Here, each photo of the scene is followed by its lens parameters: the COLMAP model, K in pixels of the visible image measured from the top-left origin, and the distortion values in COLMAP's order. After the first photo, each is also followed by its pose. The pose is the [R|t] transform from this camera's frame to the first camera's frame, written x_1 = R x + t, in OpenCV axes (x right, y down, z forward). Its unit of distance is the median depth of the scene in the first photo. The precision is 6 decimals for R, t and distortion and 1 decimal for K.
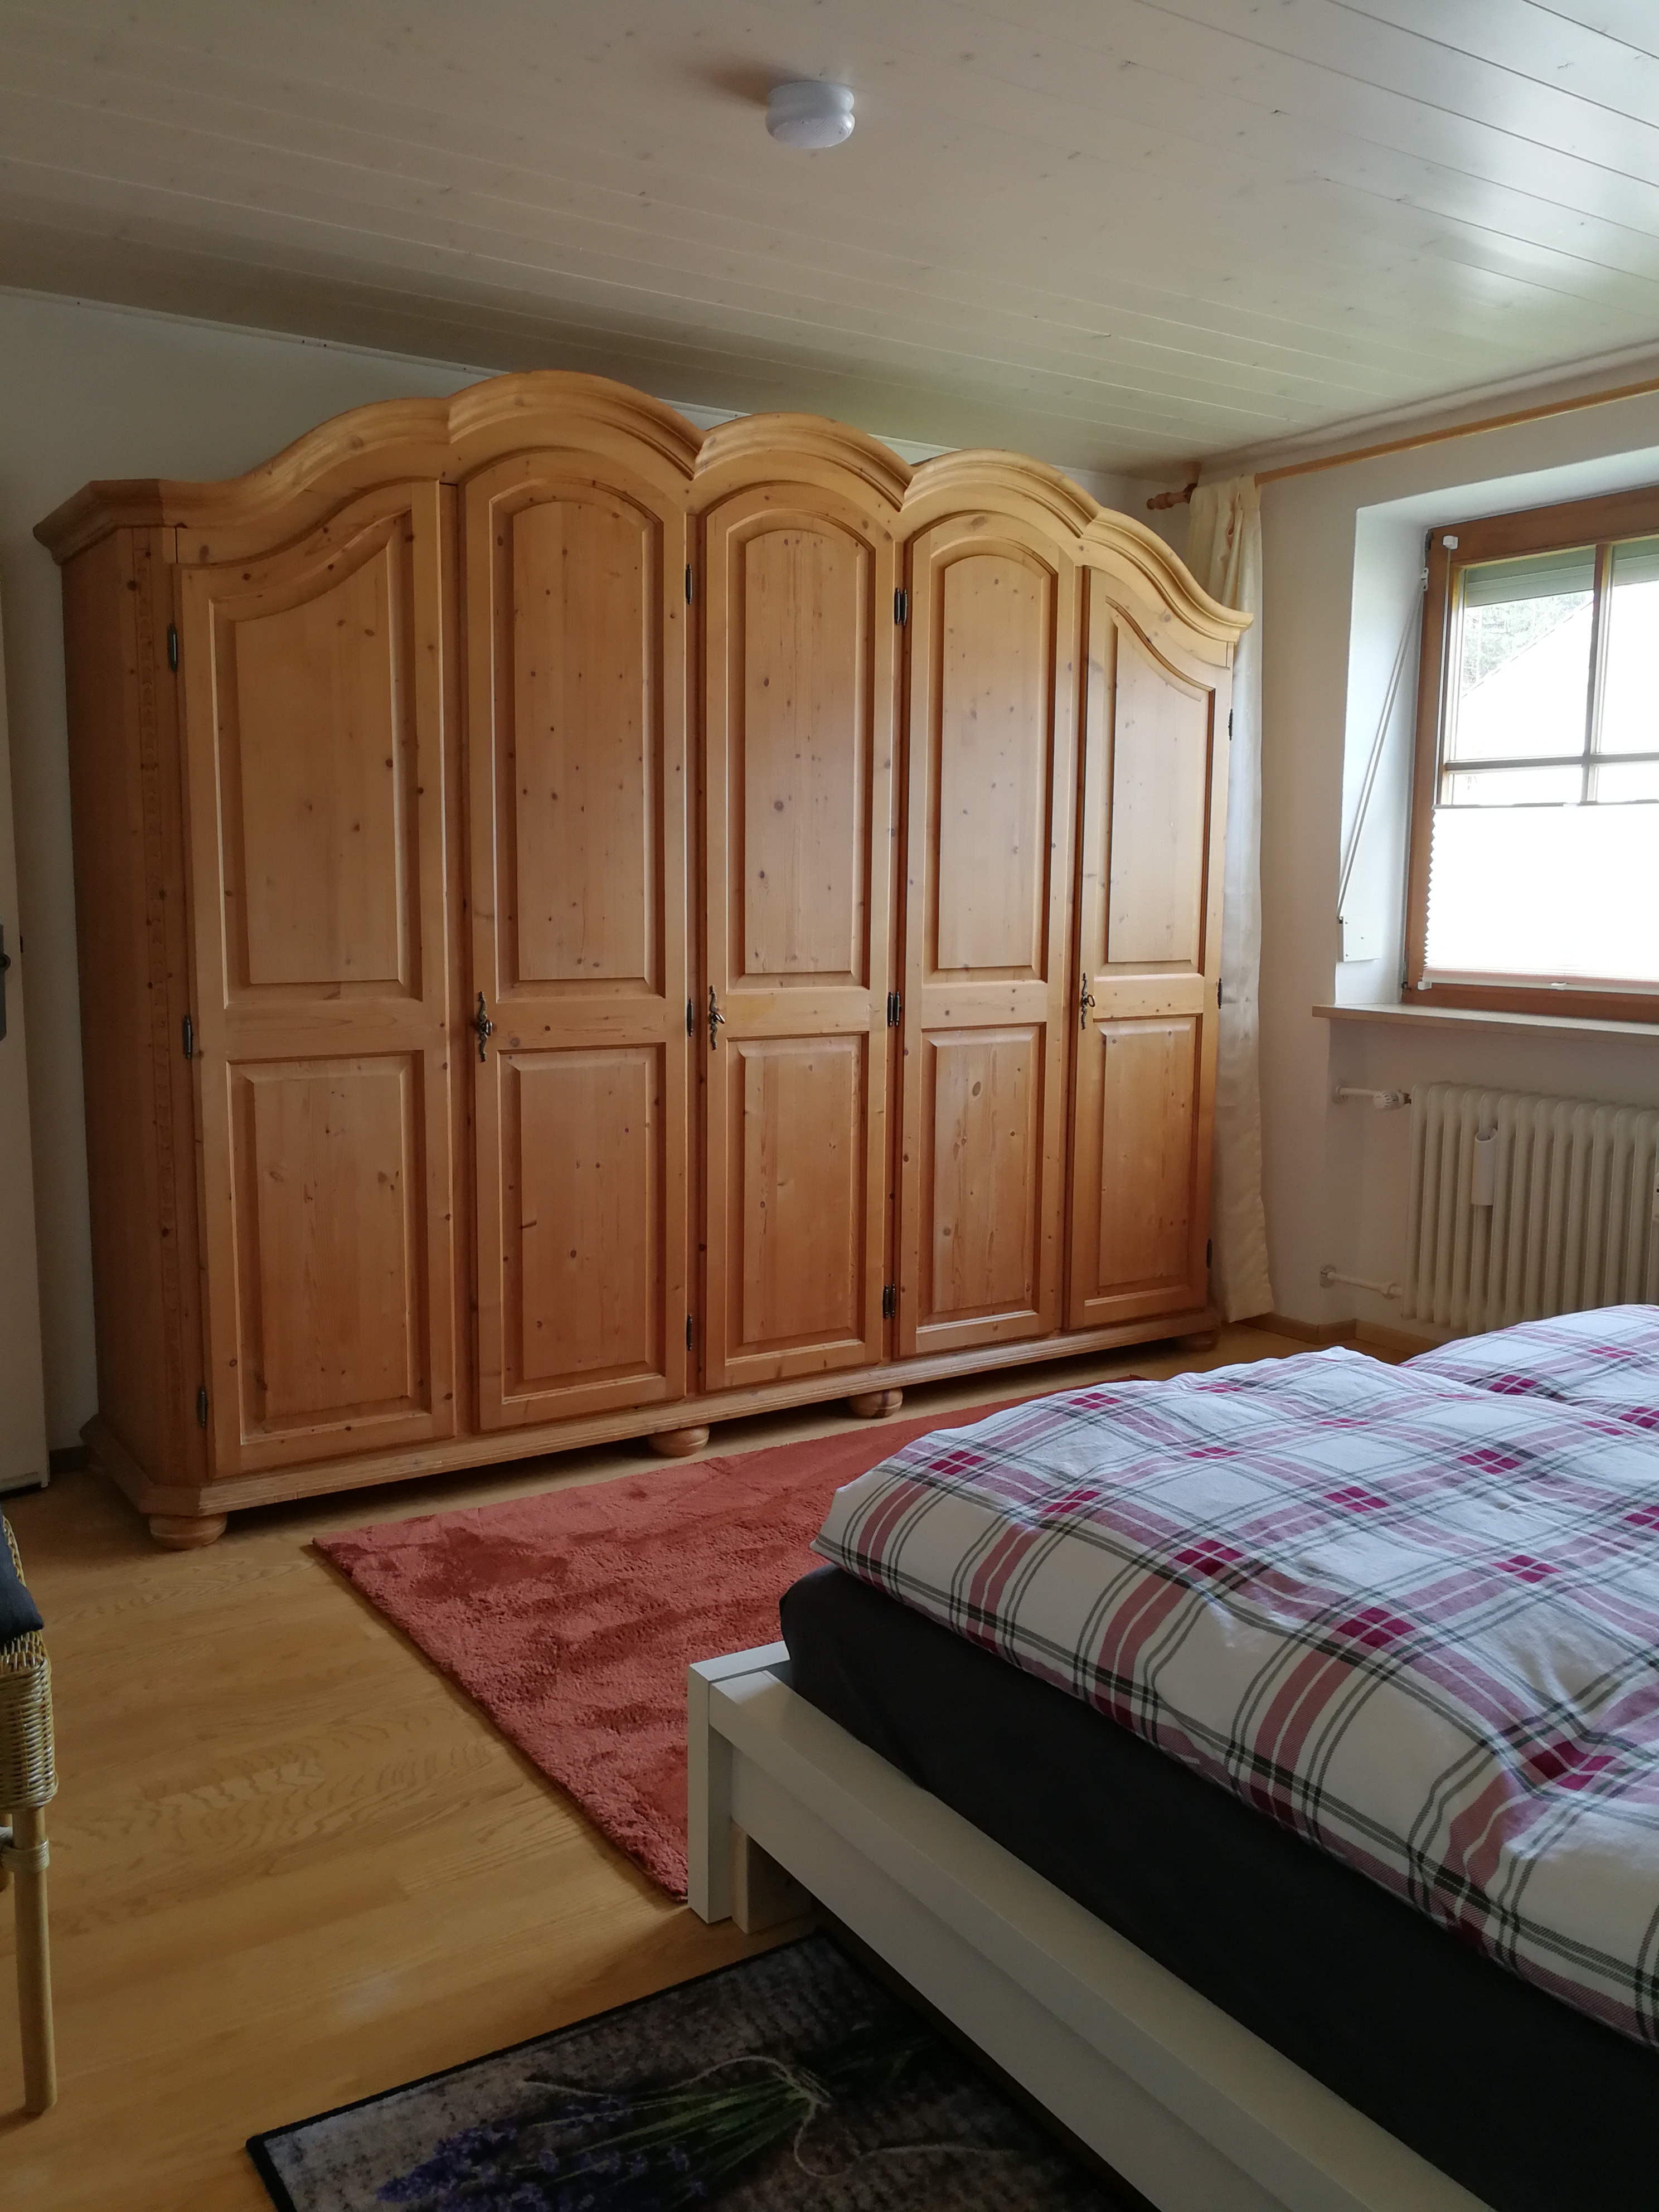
lens RADIAL K [[1789.6, 0, 828.6], [0, 1789.6, 1105.8], [0, 0, 1]] dist [0.019203, 0.006038]
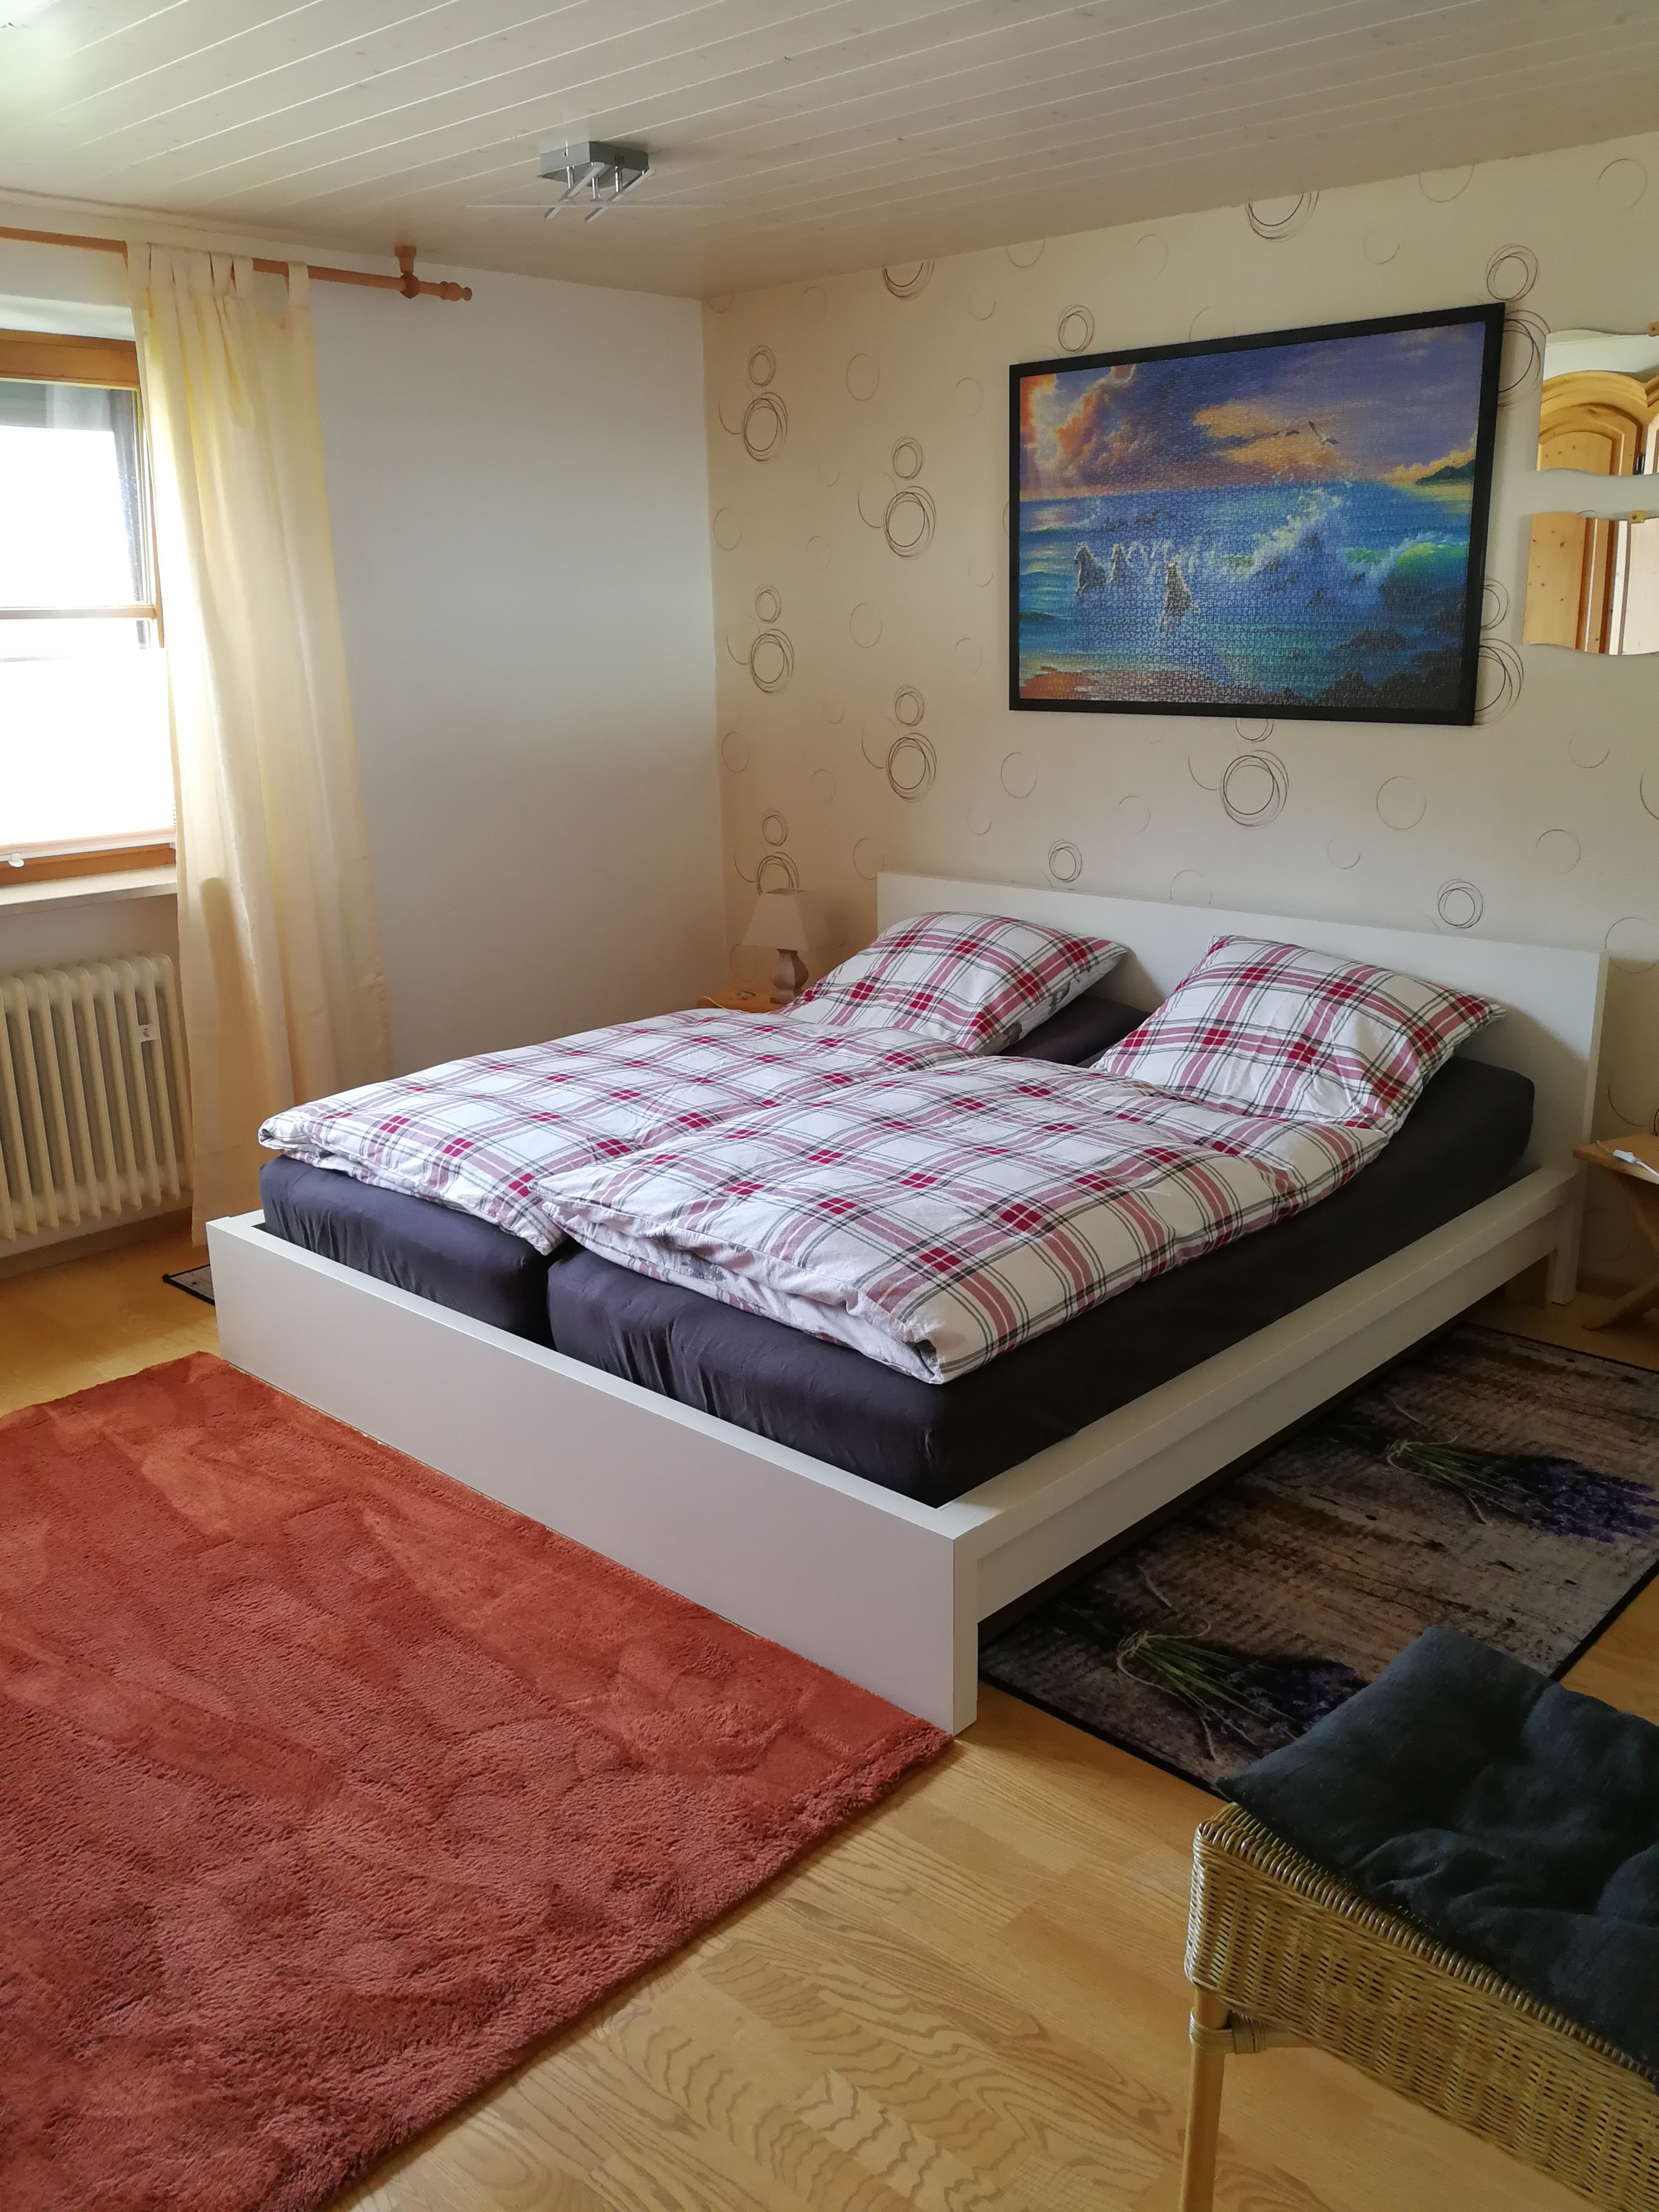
lens RADIAL K [[1789.6, 0, 831.3], [0, 1789.6, 1107.0], [0, 0, 1]] dist [0.019203, 0.006038]
pose [[-0.236547, -0.262537, 0.935479, -1.196728], [0.141198, 0.943294, 0.300433, -0.334322], [-0.961306, 0.203154, -0.186064, 1.415603]]
